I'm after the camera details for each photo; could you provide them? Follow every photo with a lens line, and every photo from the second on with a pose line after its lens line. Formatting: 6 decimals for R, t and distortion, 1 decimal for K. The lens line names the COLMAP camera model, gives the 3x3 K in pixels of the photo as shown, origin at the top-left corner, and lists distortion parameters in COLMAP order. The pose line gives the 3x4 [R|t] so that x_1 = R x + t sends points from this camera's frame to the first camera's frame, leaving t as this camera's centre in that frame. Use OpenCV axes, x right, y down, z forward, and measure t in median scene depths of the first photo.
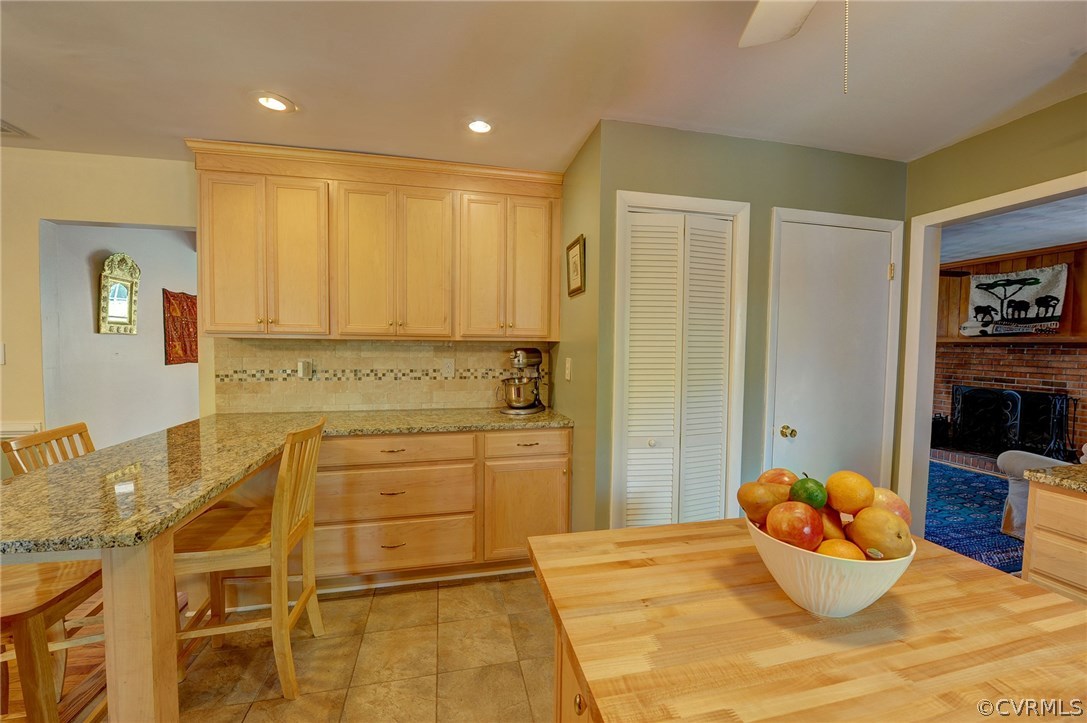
lens RADIAL K [[431.6, 0, 543.9], [0, 431.6, 360.9], [0, 0, 1]] dist [-0.018309, -0.000025]
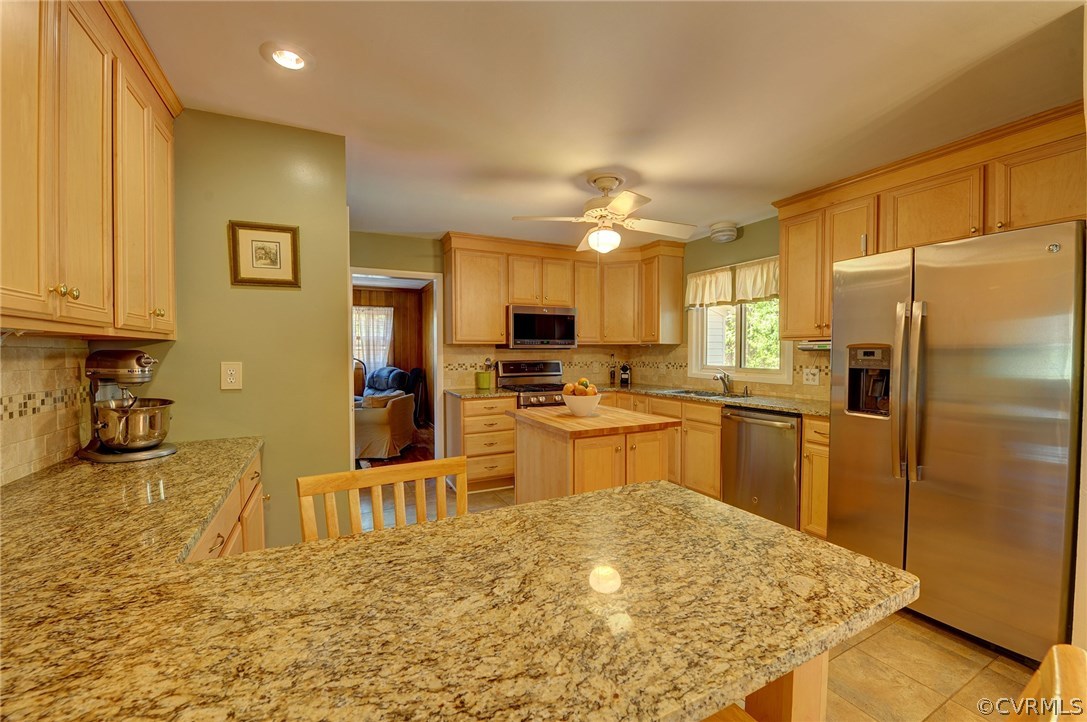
lens RADIAL K [[431.6, 0, 543.7], [0, 431.6, 358.4], [0, 0, 1]] dist [-0.018309, -0.000025]
pose [[-0.240382, -0.019856, 0.970475, -1.820071], [0.041249, 0.998679, 0.030650, -0.031026], [-0.969801, 0.047399, -0.239246, 1.390827]]
